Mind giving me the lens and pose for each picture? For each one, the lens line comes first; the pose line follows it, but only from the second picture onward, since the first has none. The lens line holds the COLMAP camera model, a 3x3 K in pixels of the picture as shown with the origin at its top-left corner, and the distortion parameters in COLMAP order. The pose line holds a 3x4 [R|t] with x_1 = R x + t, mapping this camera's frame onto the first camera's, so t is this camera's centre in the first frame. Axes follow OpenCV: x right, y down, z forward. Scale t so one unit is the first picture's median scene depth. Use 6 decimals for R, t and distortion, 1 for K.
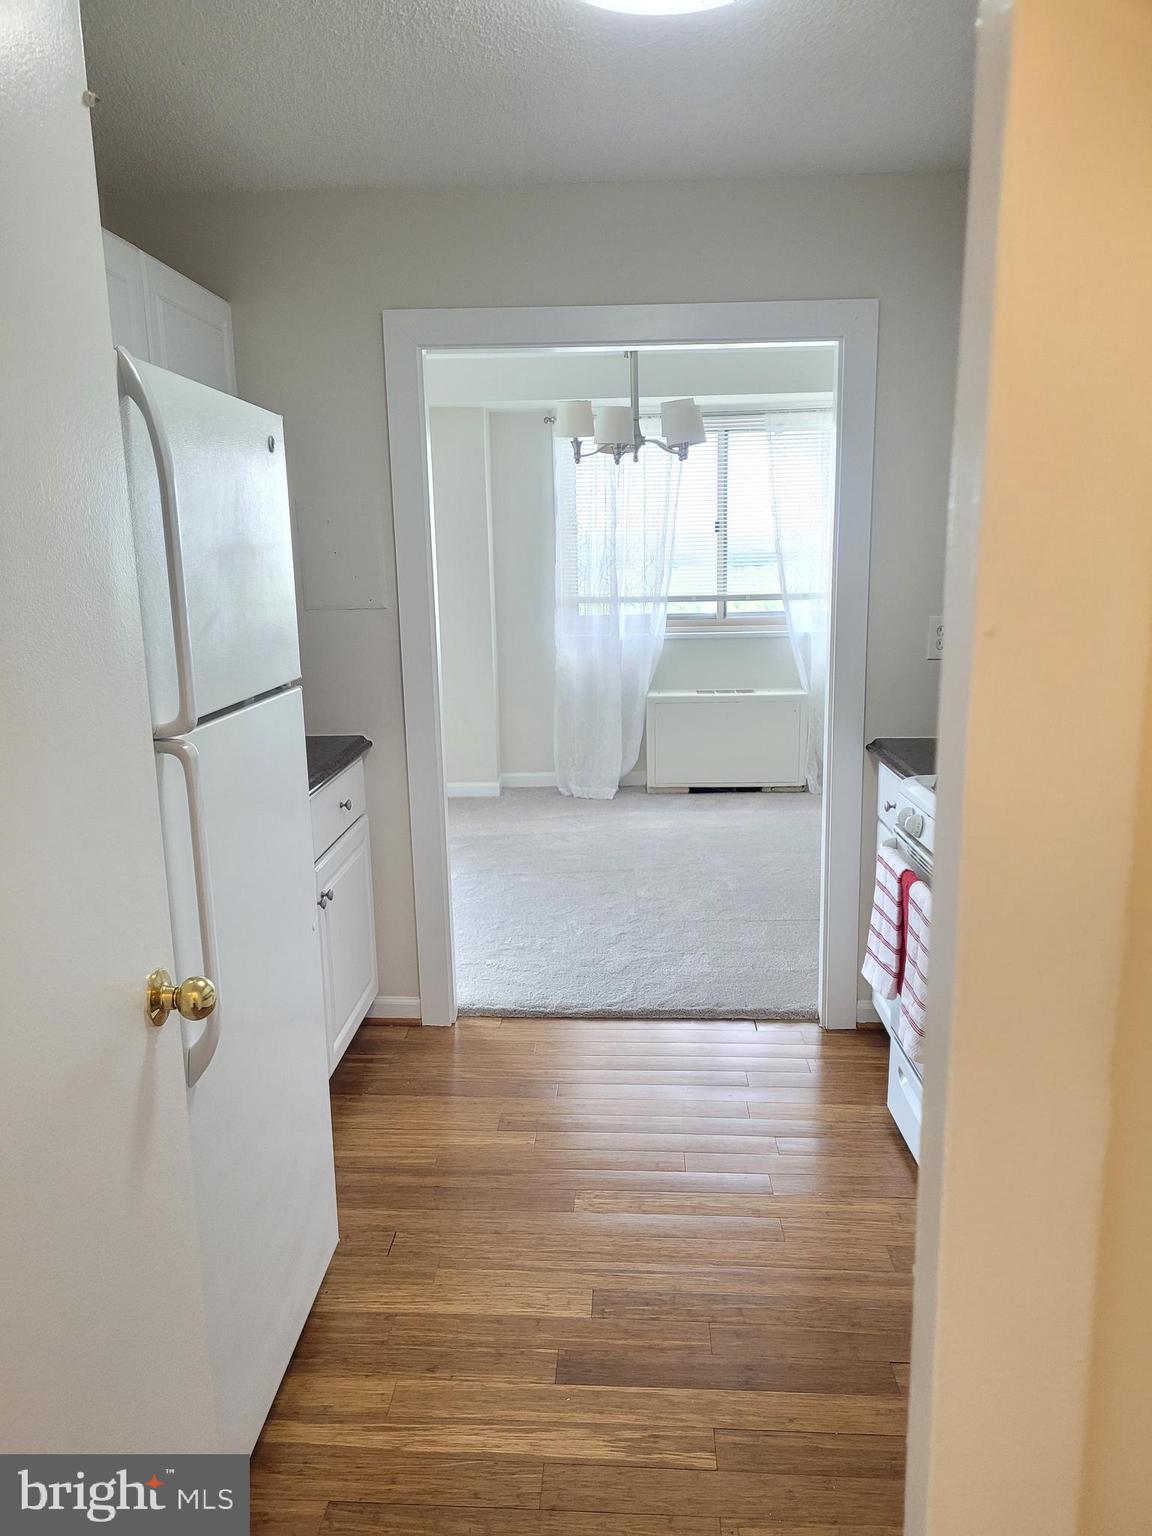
lens RADIAL K [[1163.1, 0, 579.2], [0, 1163.1, 791.5], [0, 0, 1]] dist [0.053011, -0.053719]
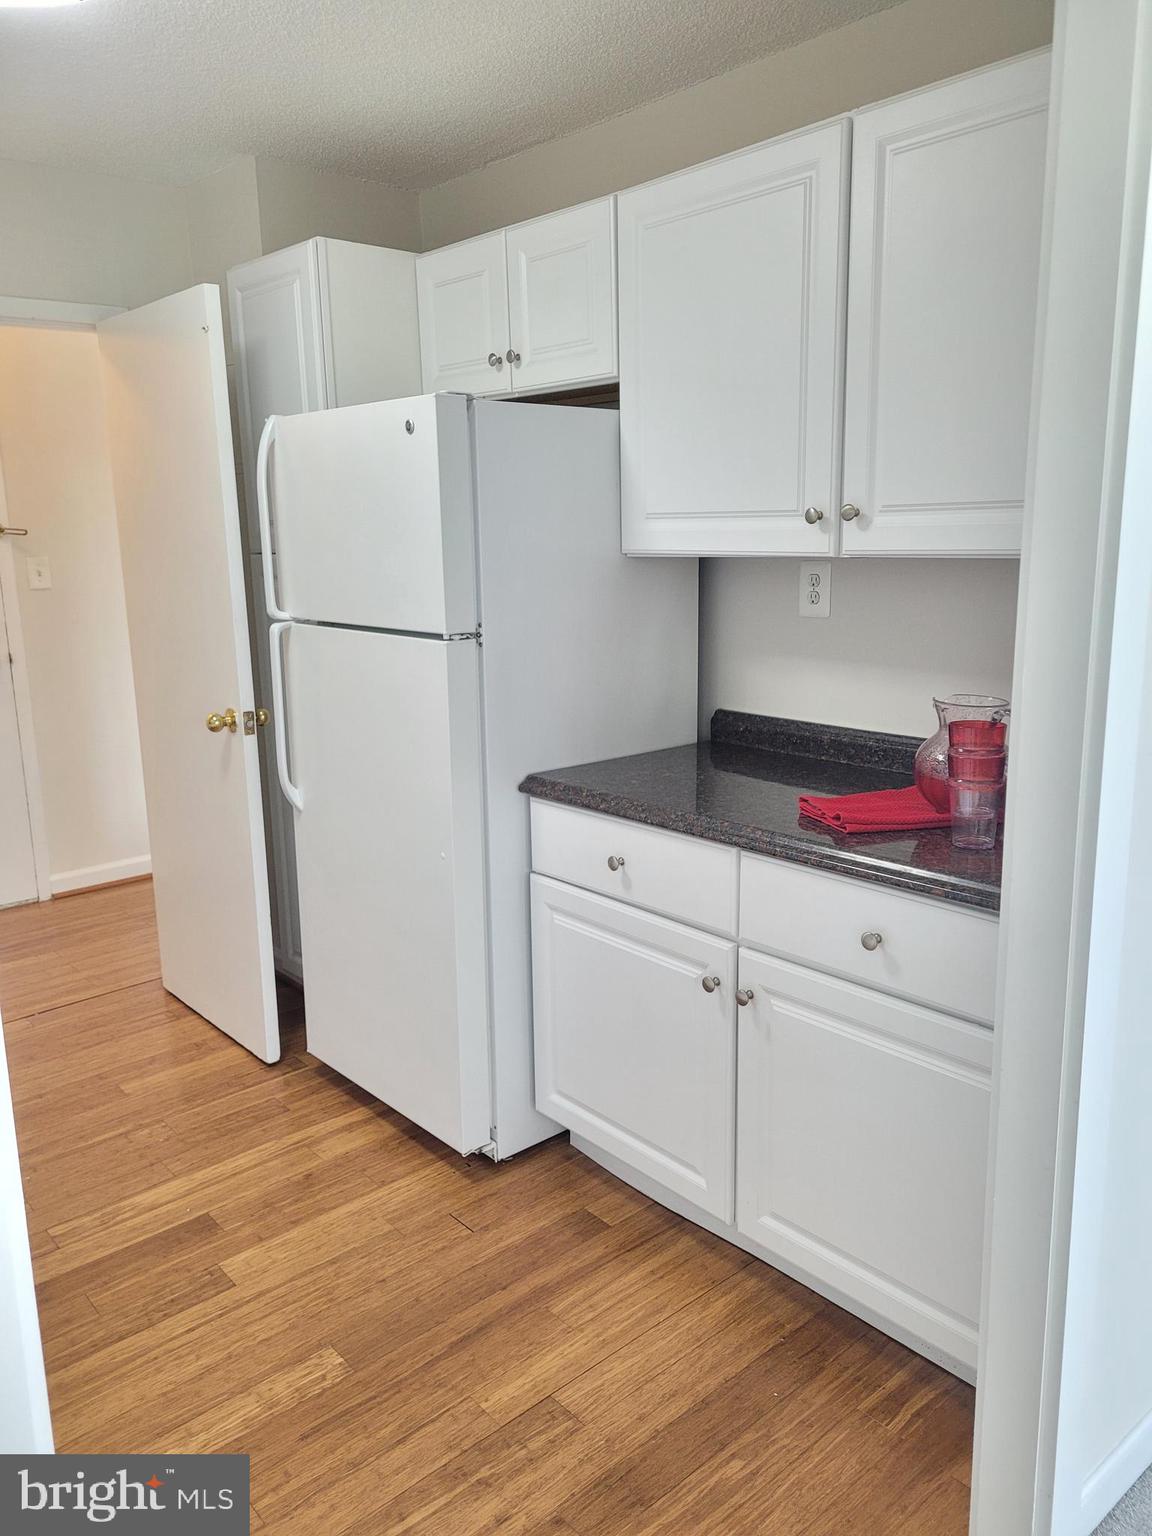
lens RADIAL K [[1174.8, 0, 584.8], [0, 1174.8, 775.5], [0, 0, 1]] dist [0.045389, -0.055438]
pose [[-0.728081, 0.173760, -0.663103, 0.319633], [-0.113919, 0.923218, 0.367002, -0.300067], [0.675959, 0.342747, -0.652383, 1.433347]]
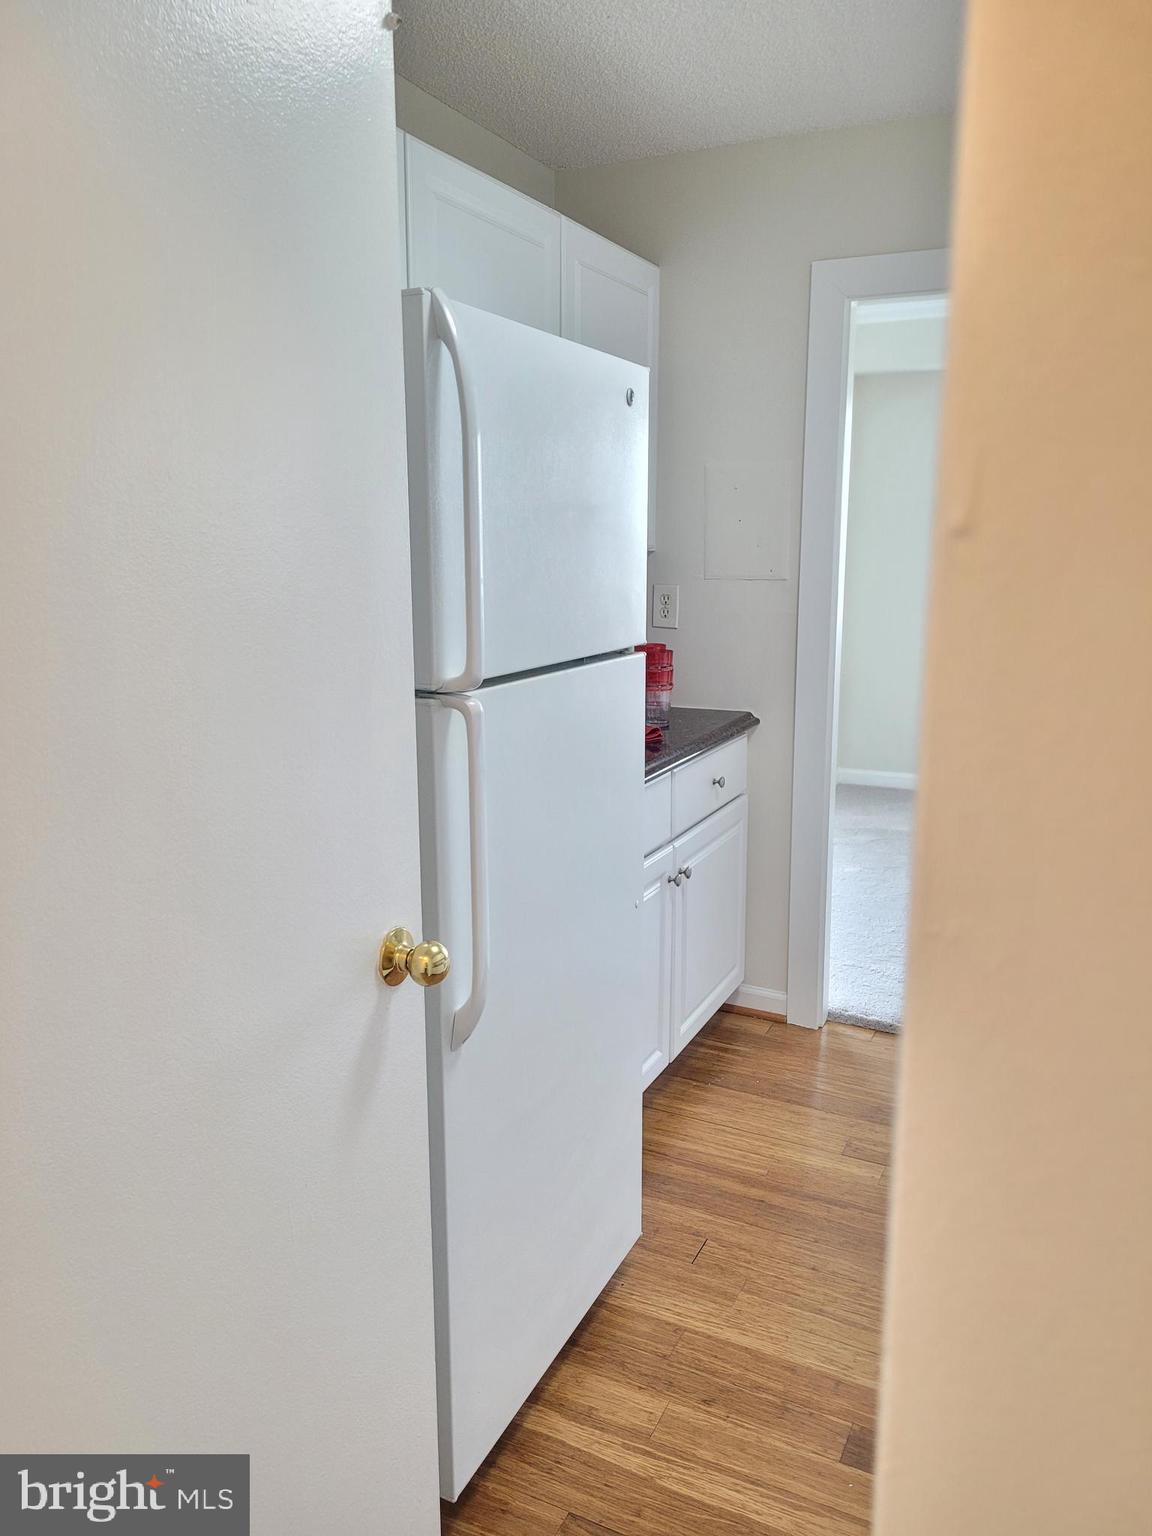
lens RADIAL K [[1161.7, 0, 576.0], [0, 1161.7, 768.0], [0, 0, 1]] dist [0.050123, -0.049149]
pose [[0.919172, 0.095383, -0.382132, 0.063566], [-0.096457, 0.995202, 0.016395, -0.004623], [0.381862, 0.021790, 0.923962, 0.078616]]
